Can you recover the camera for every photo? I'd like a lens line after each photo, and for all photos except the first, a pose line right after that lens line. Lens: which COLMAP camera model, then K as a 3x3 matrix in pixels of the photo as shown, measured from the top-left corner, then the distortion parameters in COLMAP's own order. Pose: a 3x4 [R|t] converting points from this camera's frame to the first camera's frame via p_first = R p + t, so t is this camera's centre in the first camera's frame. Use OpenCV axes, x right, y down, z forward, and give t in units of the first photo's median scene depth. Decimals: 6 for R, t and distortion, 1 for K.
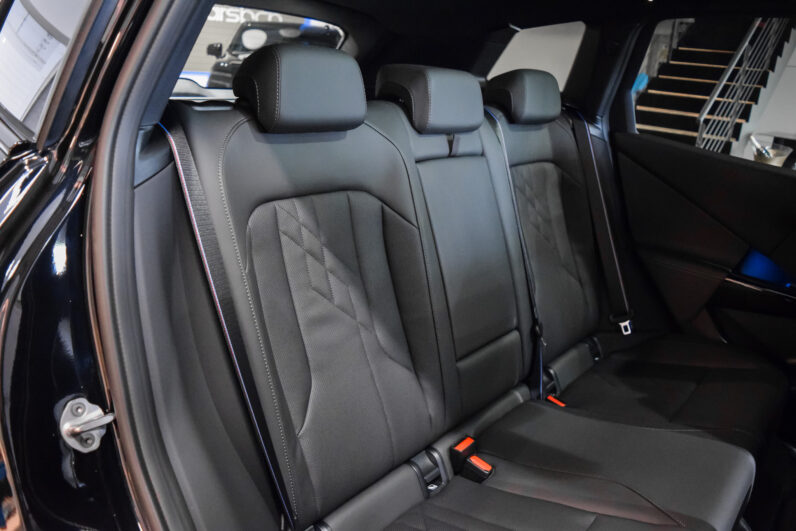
lens RADIAL K [[618.1, 0, 398.8], [0, 618.1, 267.3], [0, 0, 1]] dist [-0.089492, 0.016002]
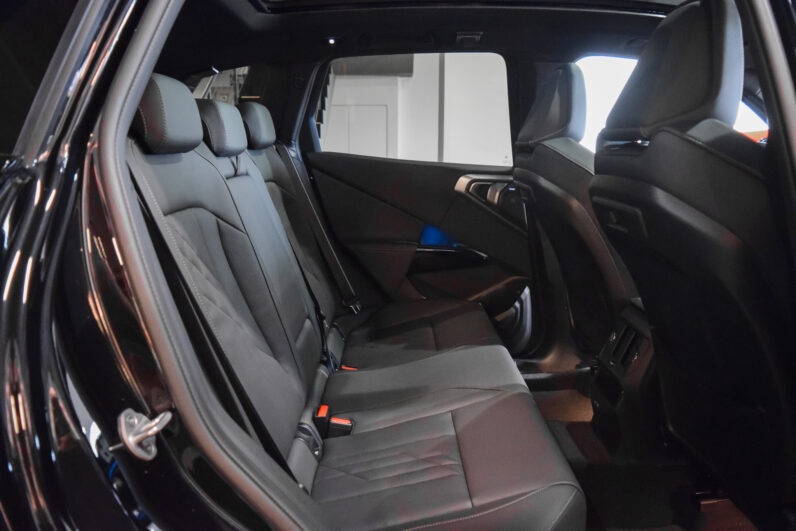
lens RADIAL K [[618.1, 0, 393.1], [0, 618.1, 264.5], [0, 0, 1]] dist [-0.089492, 0.016002]
pose [[0.770749, -0.199832, 0.604990, -0.364148], [0.255067, 0.966907, -0.005575, 0.051659], [-0.583855, 0.158610, 0.796214, -0.035648]]
